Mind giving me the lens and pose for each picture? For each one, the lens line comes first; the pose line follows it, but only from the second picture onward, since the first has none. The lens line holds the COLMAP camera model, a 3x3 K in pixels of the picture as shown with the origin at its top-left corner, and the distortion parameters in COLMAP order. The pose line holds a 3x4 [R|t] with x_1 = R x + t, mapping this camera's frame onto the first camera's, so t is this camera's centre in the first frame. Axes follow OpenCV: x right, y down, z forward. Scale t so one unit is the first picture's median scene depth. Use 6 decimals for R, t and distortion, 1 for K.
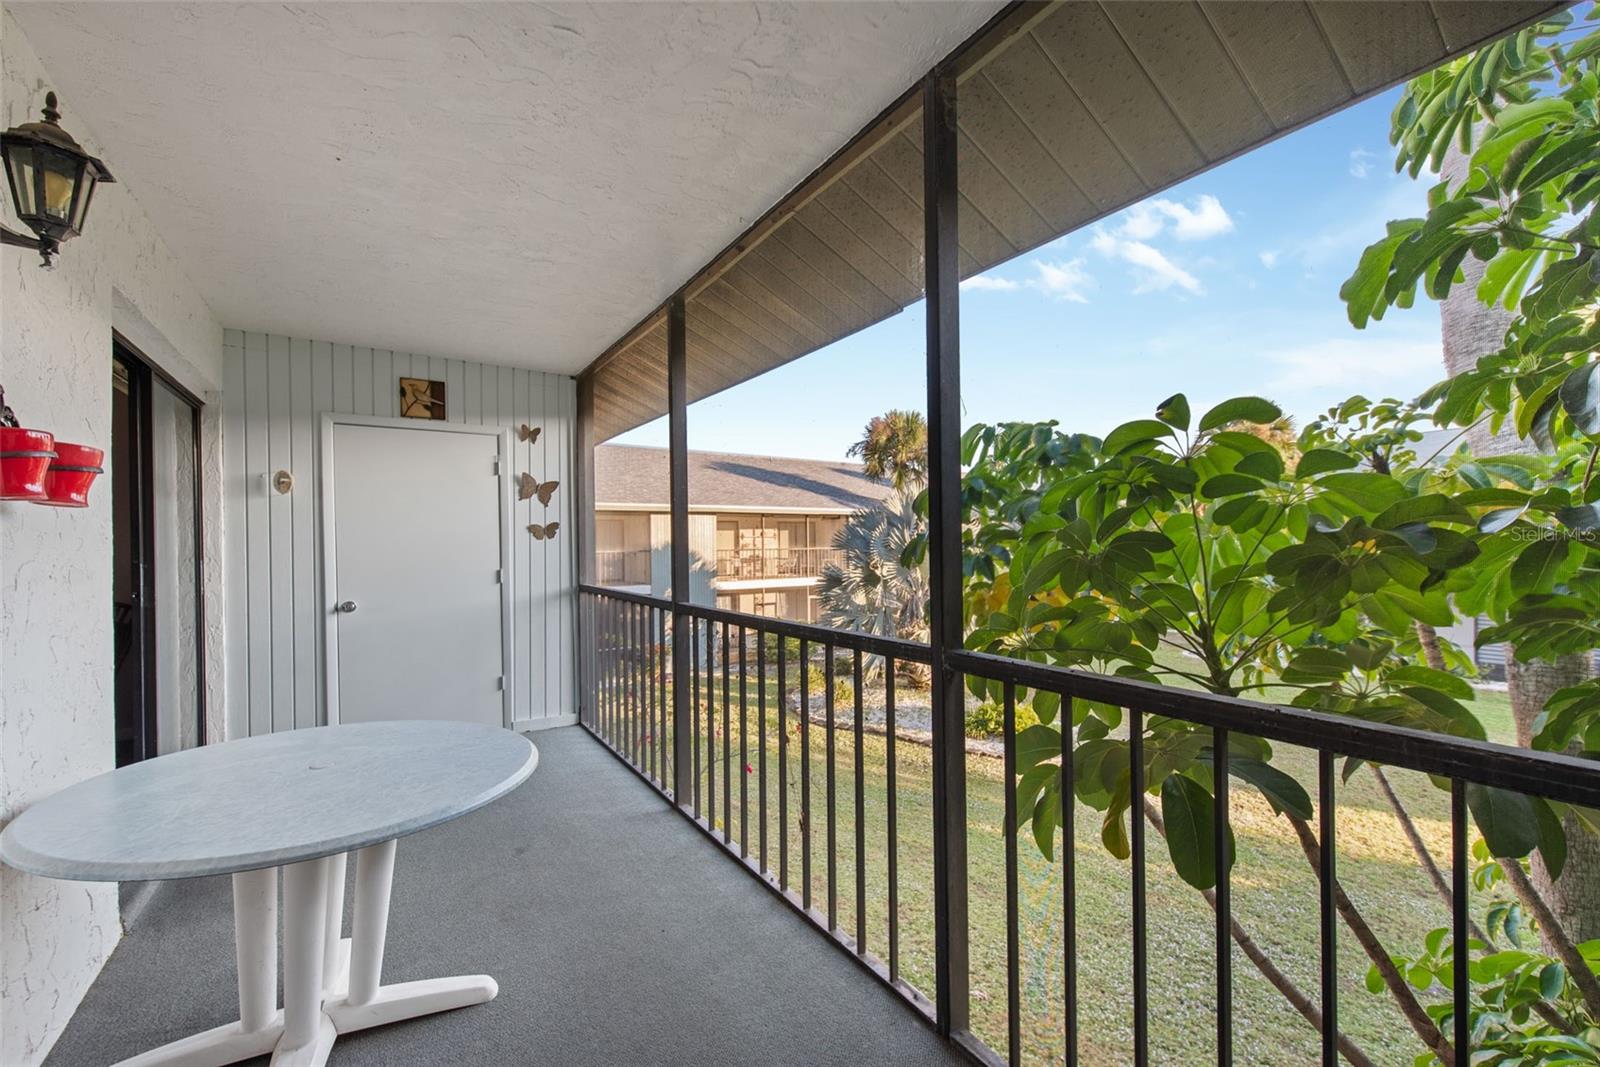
lens RADIAL K [[652.6, 0, 799.7], [0, 652.6, 537.6], [0, 0, 1]] dist [0.002804, 0.000130]
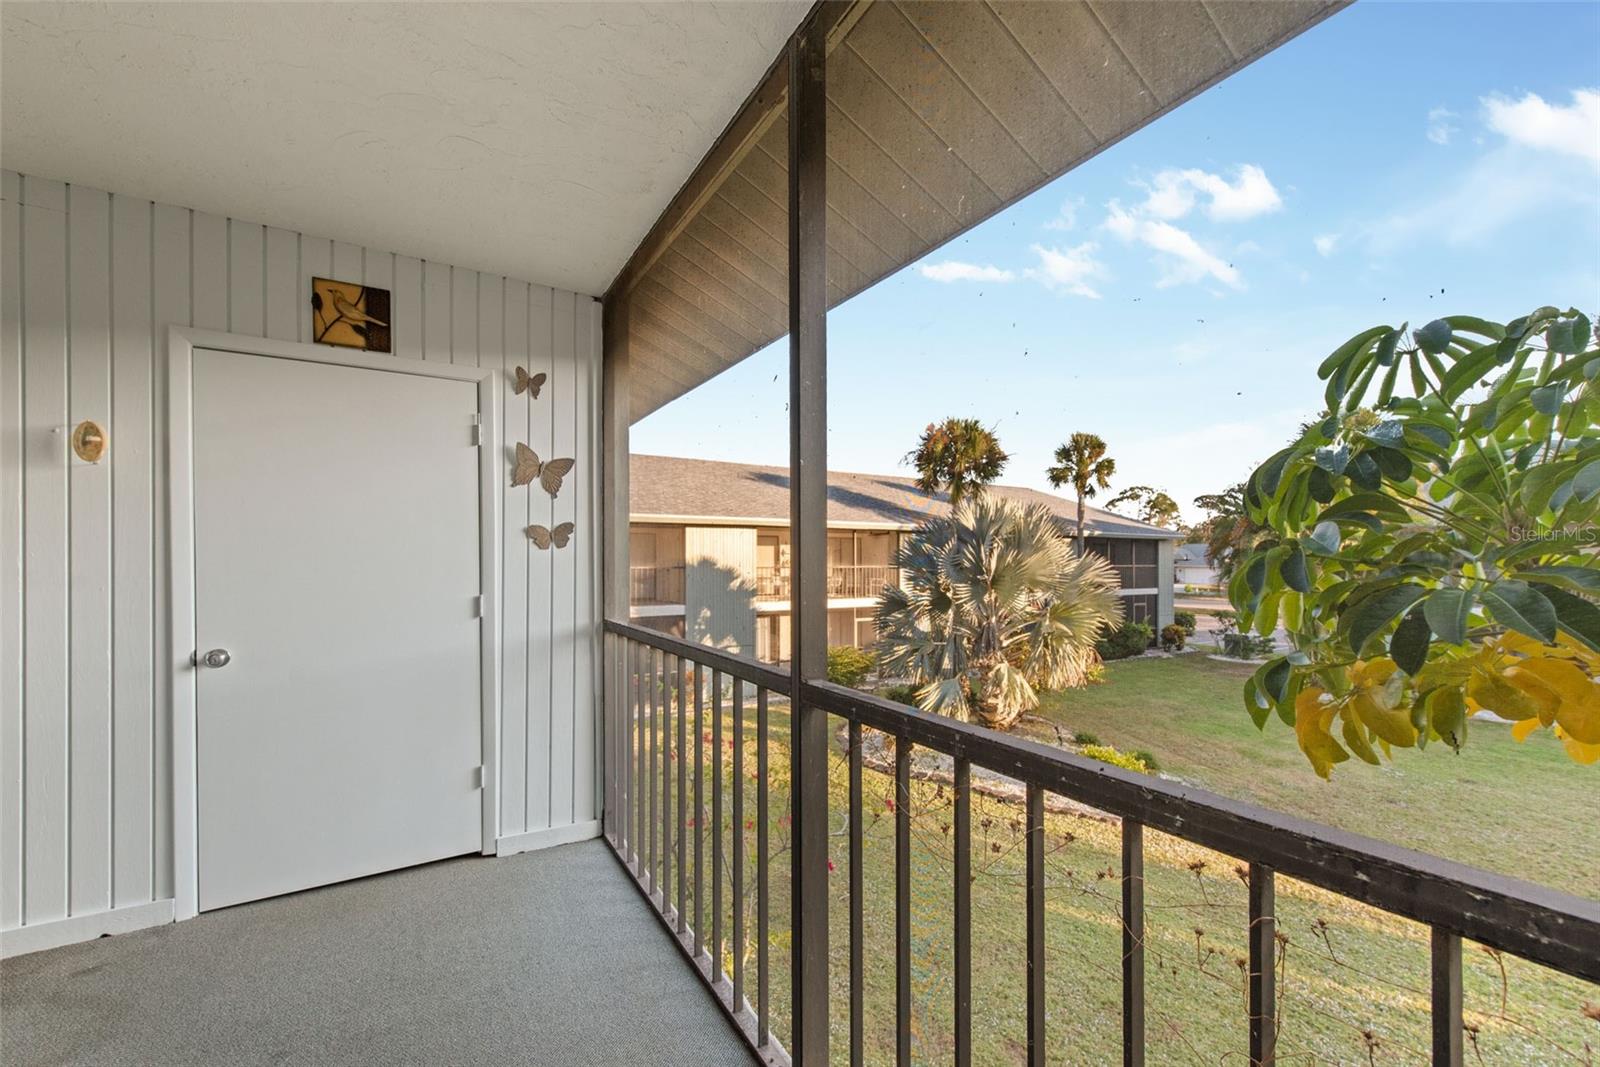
lens RADIAL K [[652.6, 0, 806.4], [0, 652.6, 559.7], [0, 0, 1]] dist [0.002804, 0.000130]
pose [[0.999435, 0.011710, -0.031495, -0.073254], [-0.011500, 0.999910, 0.006849, 0.003574], [0.031572, -0.006483, 0.999480, 0.224141]]
